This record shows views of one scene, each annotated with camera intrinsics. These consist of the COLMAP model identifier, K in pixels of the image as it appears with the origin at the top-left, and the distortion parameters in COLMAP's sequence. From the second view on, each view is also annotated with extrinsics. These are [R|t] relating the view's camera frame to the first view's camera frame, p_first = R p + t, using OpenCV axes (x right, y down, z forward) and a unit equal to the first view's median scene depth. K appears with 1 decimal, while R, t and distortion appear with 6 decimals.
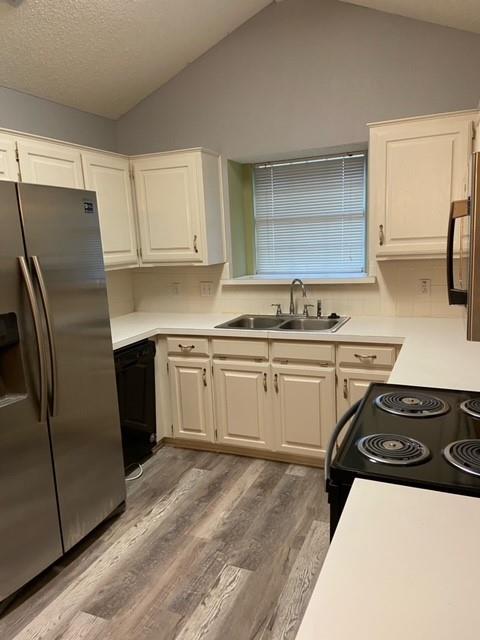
lens RADIAL K [[478.3, 0, 236.0], [0, 478.3, 320.5], [0, 0, 1]] dist [0.025544, -0.034905]
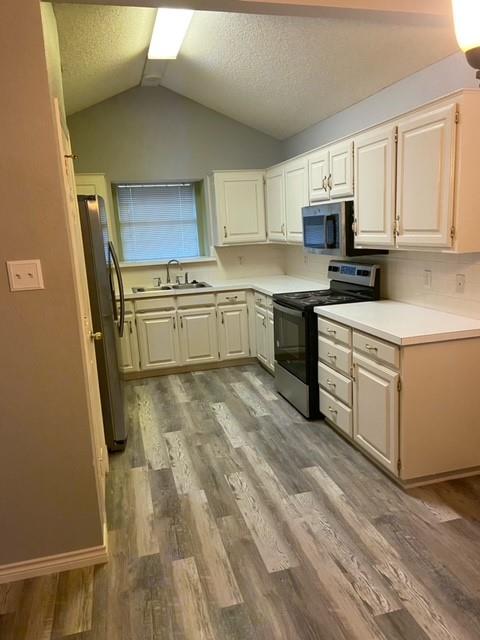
lens RADIAL K [[478.3, 0, 244.4], [0, 478.3, 322.1], [0, 0, 1]] dist [0.025544, -0.034905]
pose [[0.782445, -0.111946, 0.612575, -0.745440], [0.120834, 0.992305, 0.026999, 0.112404], [-0.610884, 0.052895, 0.789951, -0.422816]]
